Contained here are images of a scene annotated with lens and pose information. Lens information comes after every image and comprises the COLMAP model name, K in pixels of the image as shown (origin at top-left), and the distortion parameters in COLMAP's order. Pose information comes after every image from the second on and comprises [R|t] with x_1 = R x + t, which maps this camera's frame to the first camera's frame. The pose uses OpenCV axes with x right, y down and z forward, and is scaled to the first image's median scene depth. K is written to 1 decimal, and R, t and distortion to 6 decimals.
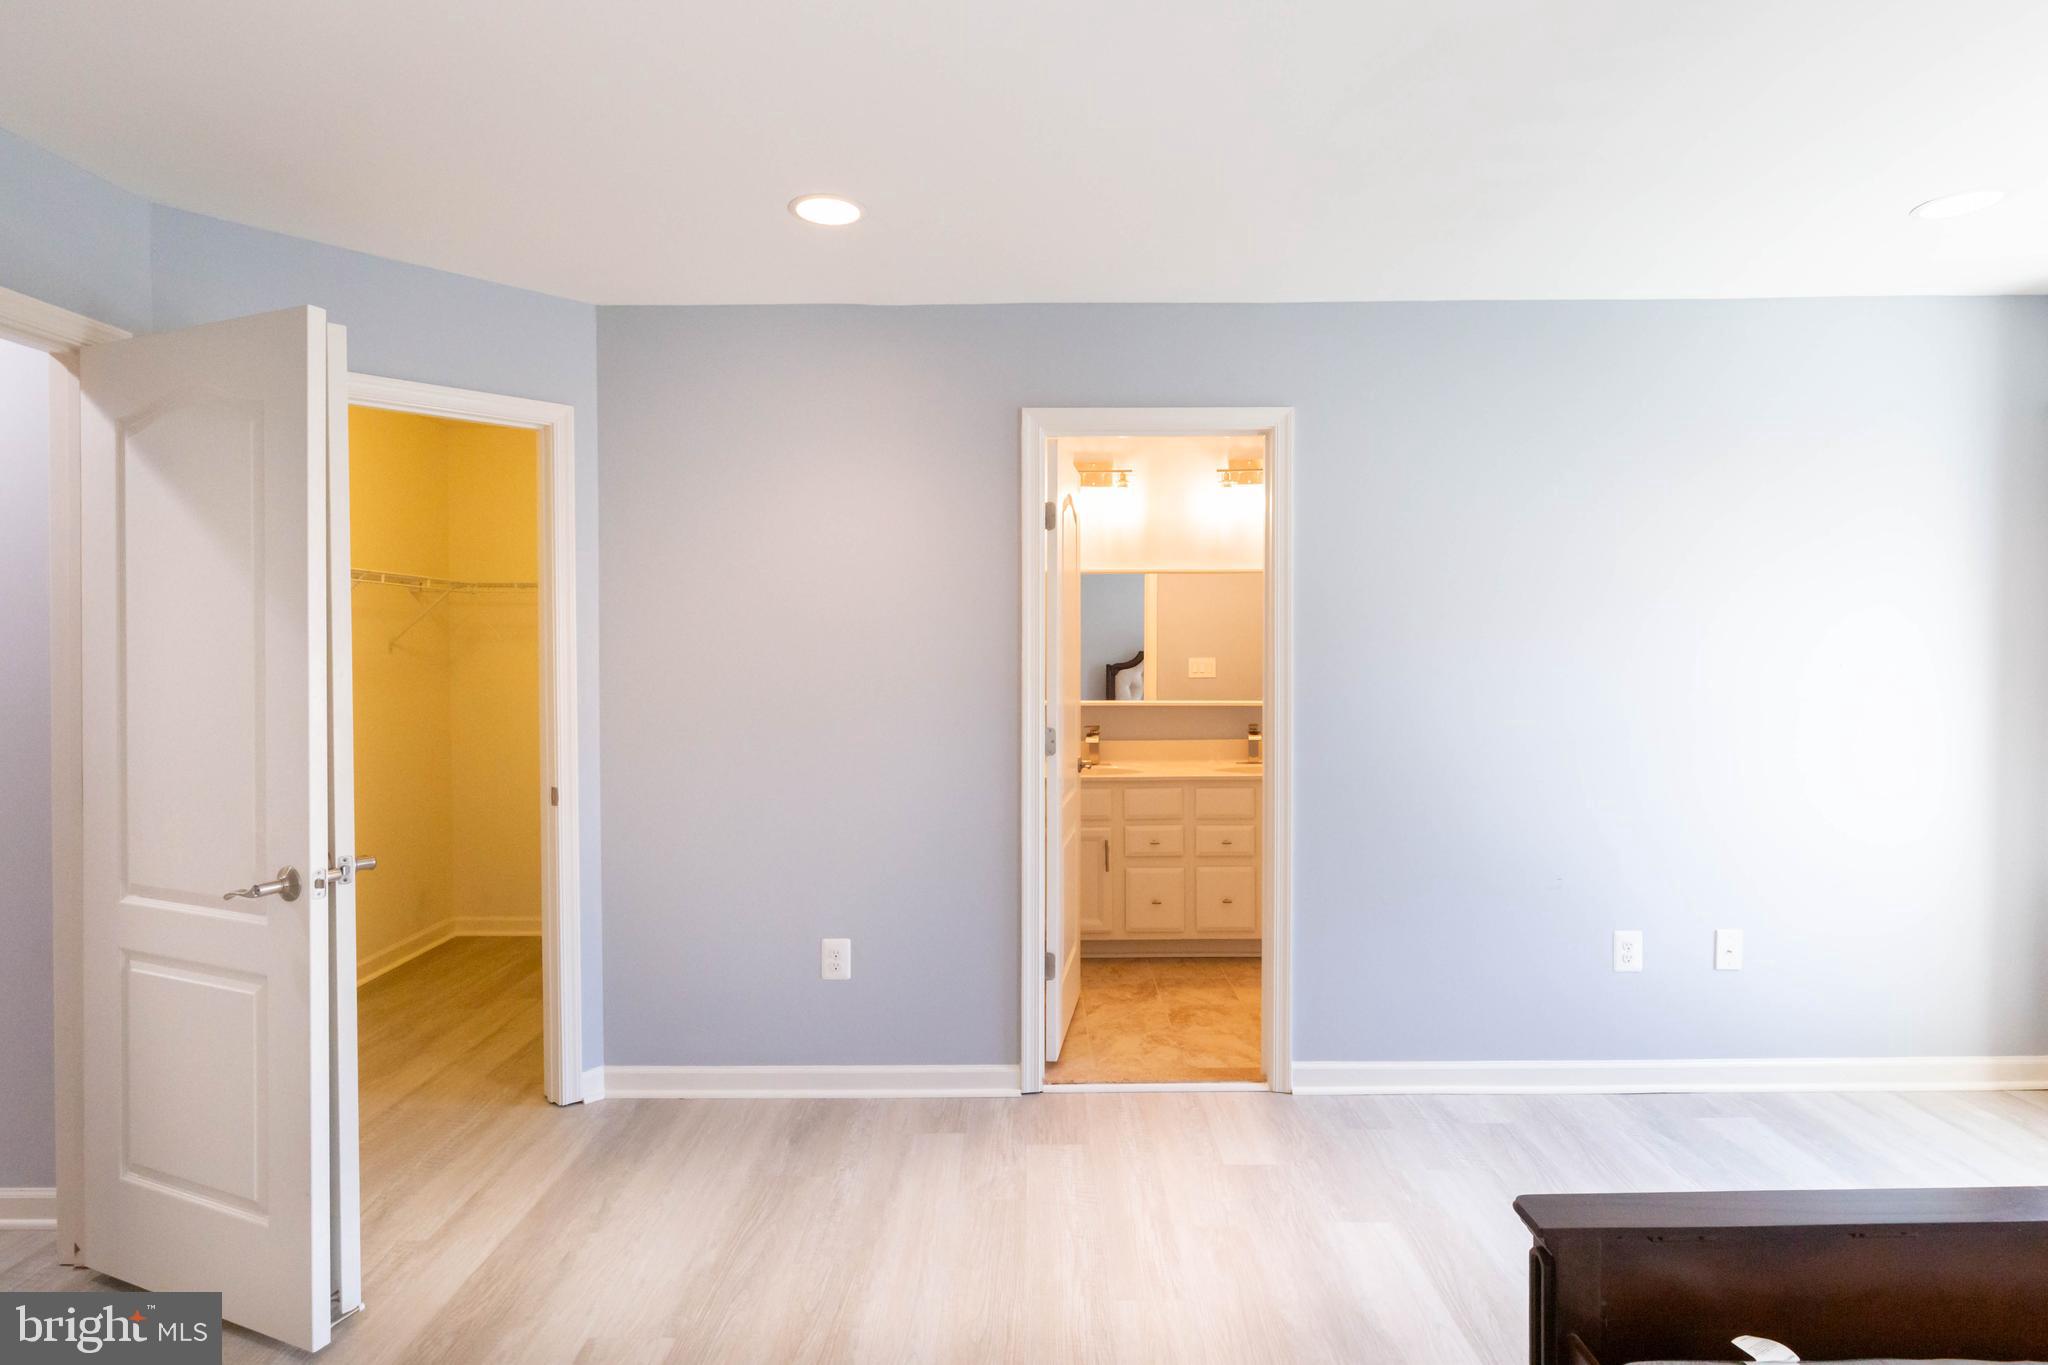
lens RADIAL K [[1018.2, 0, 1031.2], [0, 1018.2, 653.3], [0, 0, 1]] dist [0.008570, -0.003760]
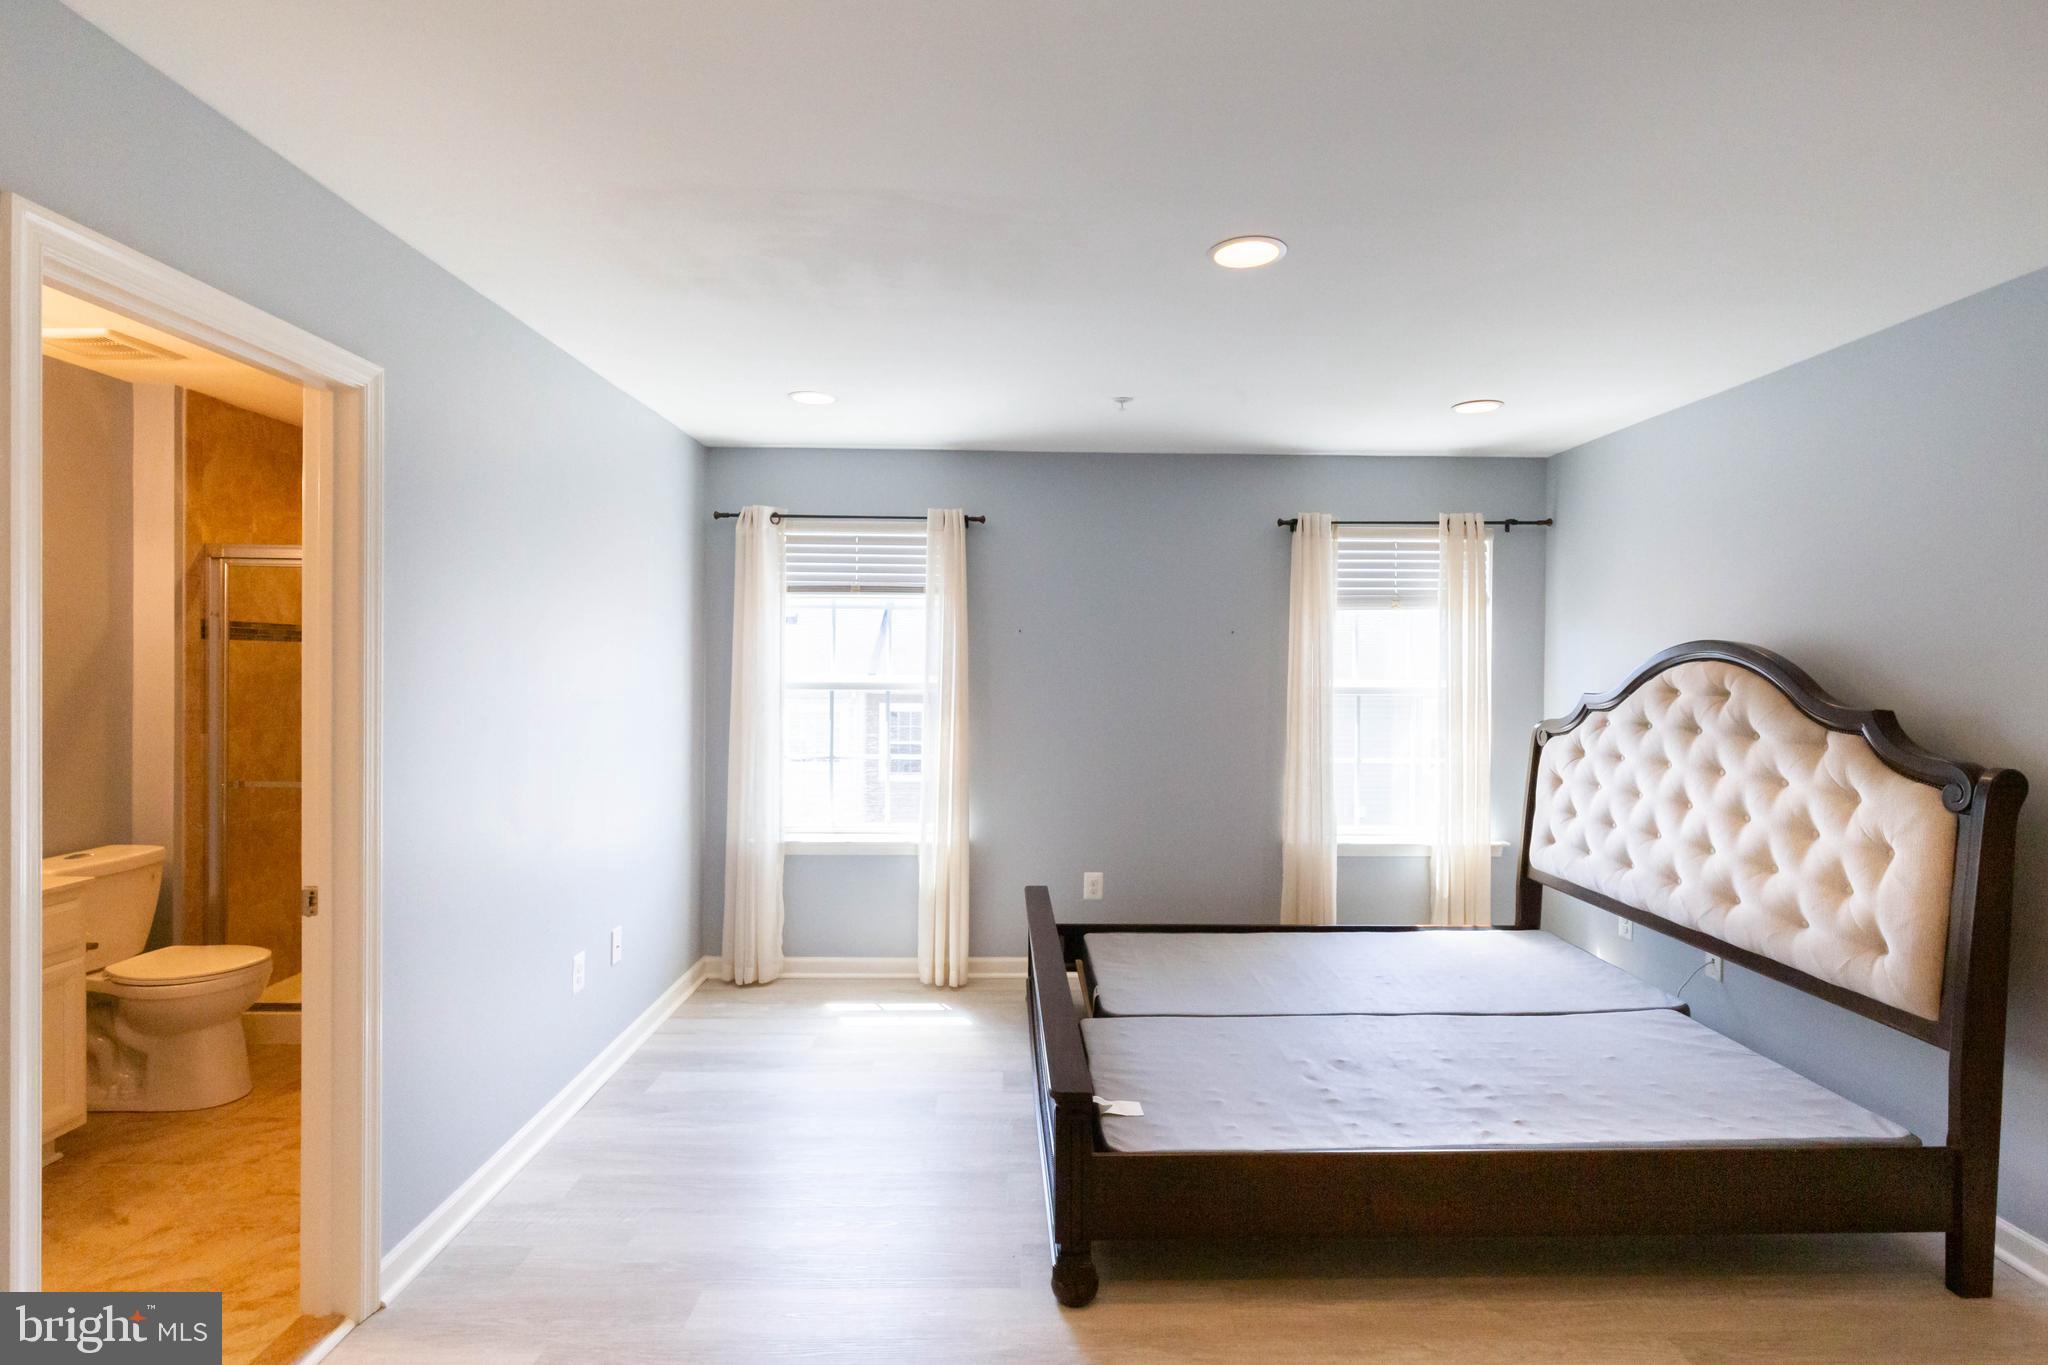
lens RADIAL K [[1018.2, 0, 1019.2], [0, 1018.2, 669.0], [0, 0, 1]] dist [0.008570, -0.003760]
pose [[-0.016082, -0.002734, 0.999867, -0.475791], [-0.000581, 0.999996, 0.002725, -0.027520], [-0.999871, -0.000537, -0.016084, 0.548124]]
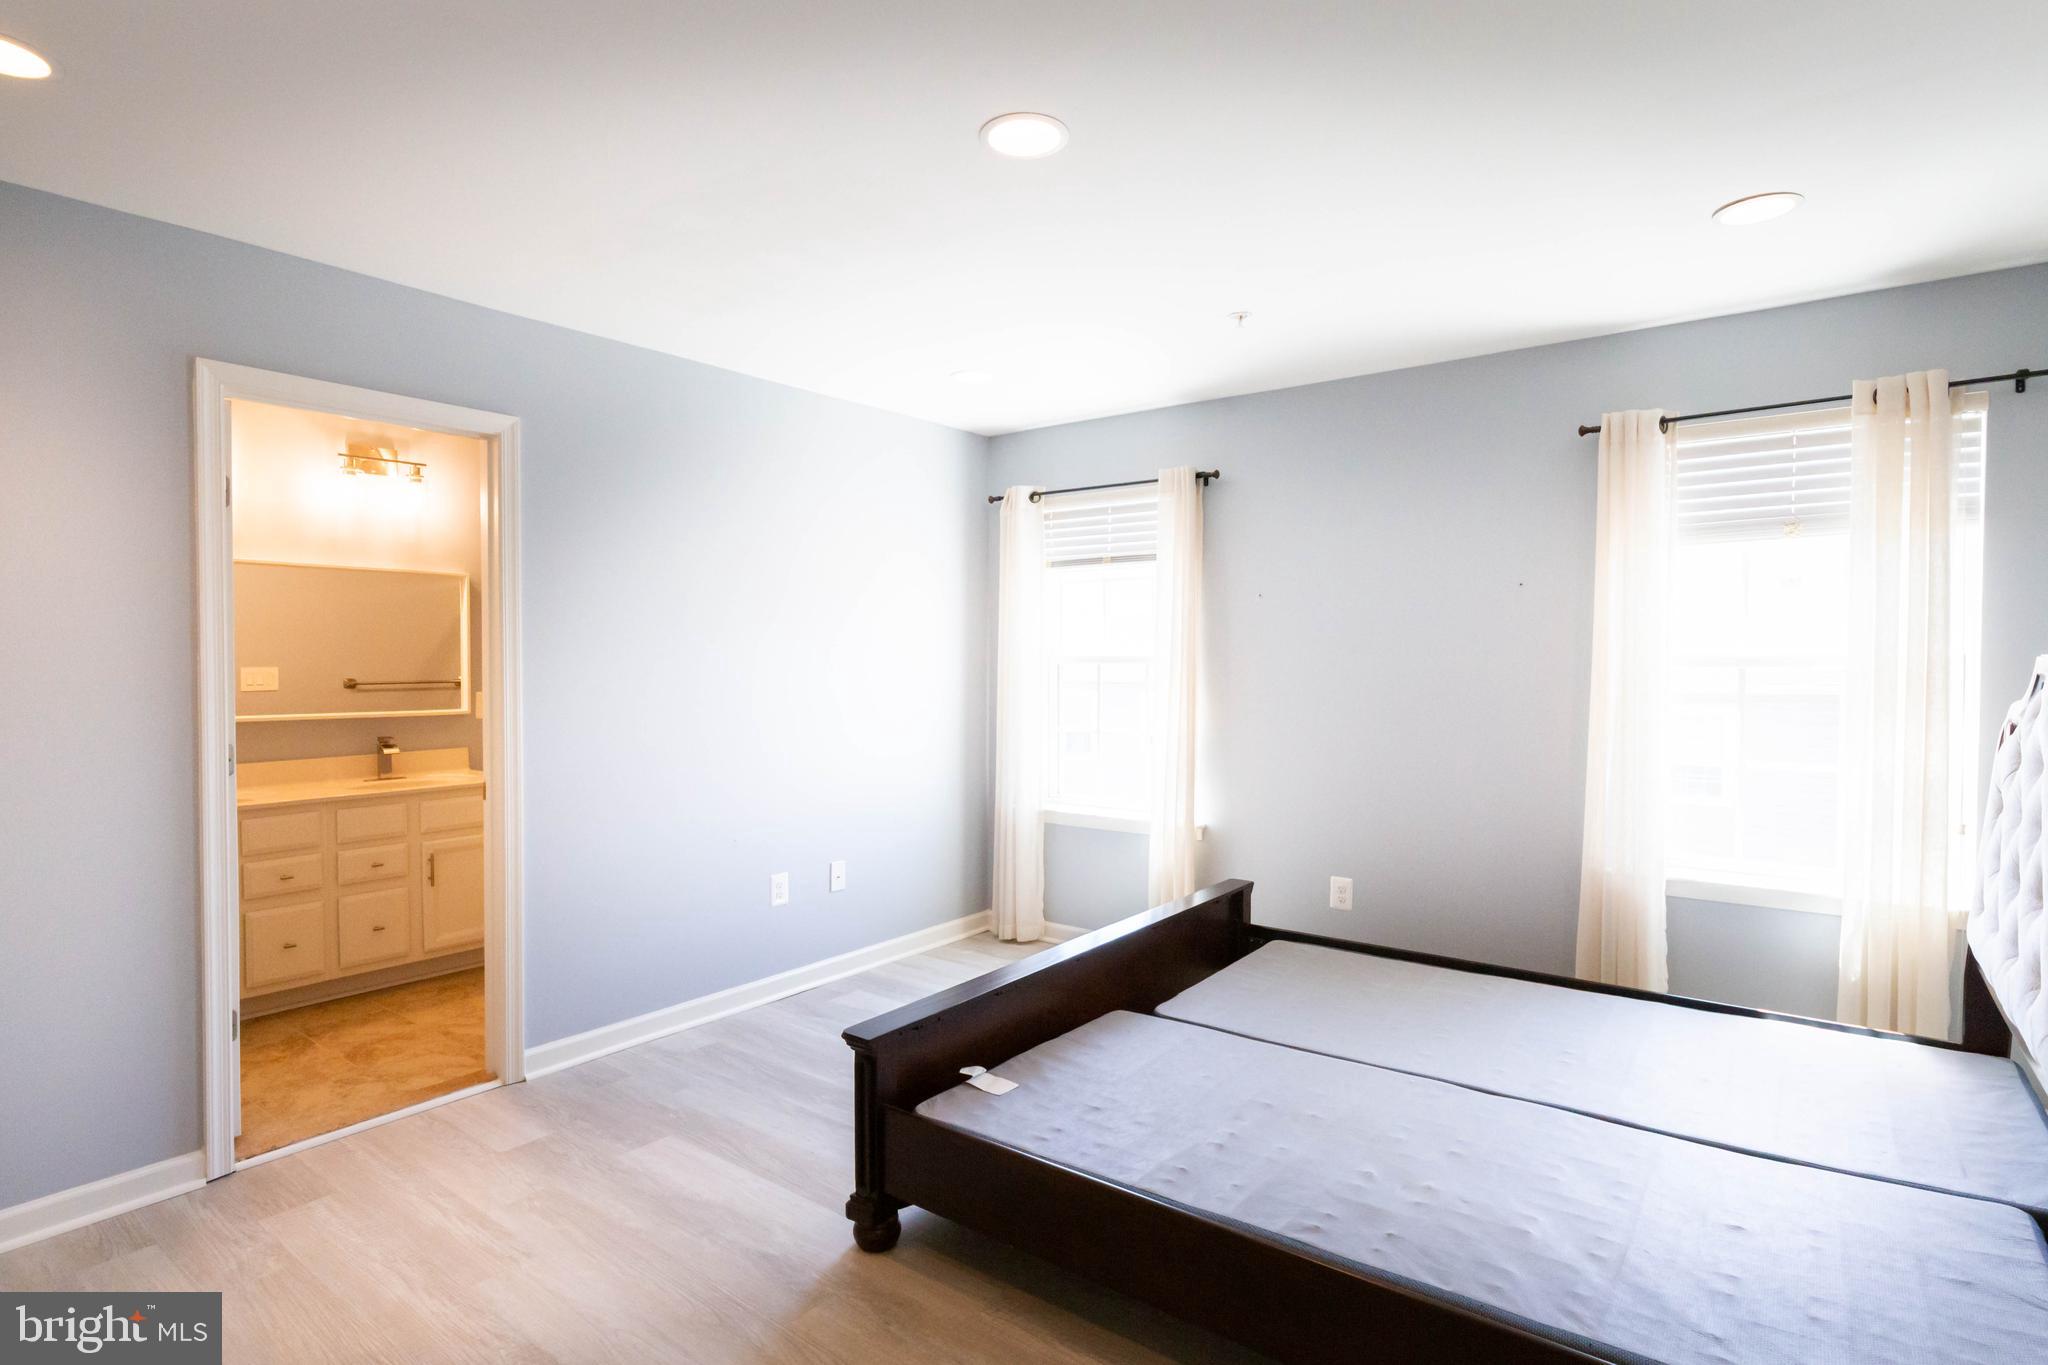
lens RADIAL K [[1060.9, 0, 1006.9], [0, 1060.9, 680.9], [0, 0, 1]] dist [0.005841, 0.001579]
pose [[0.619149, -0.011859, 0.785184, -0.281296], [0.001826, 0.999905, 0.013662, 0.010525], [-0.785272, -0.007025, 0.619111, -0.051342]]
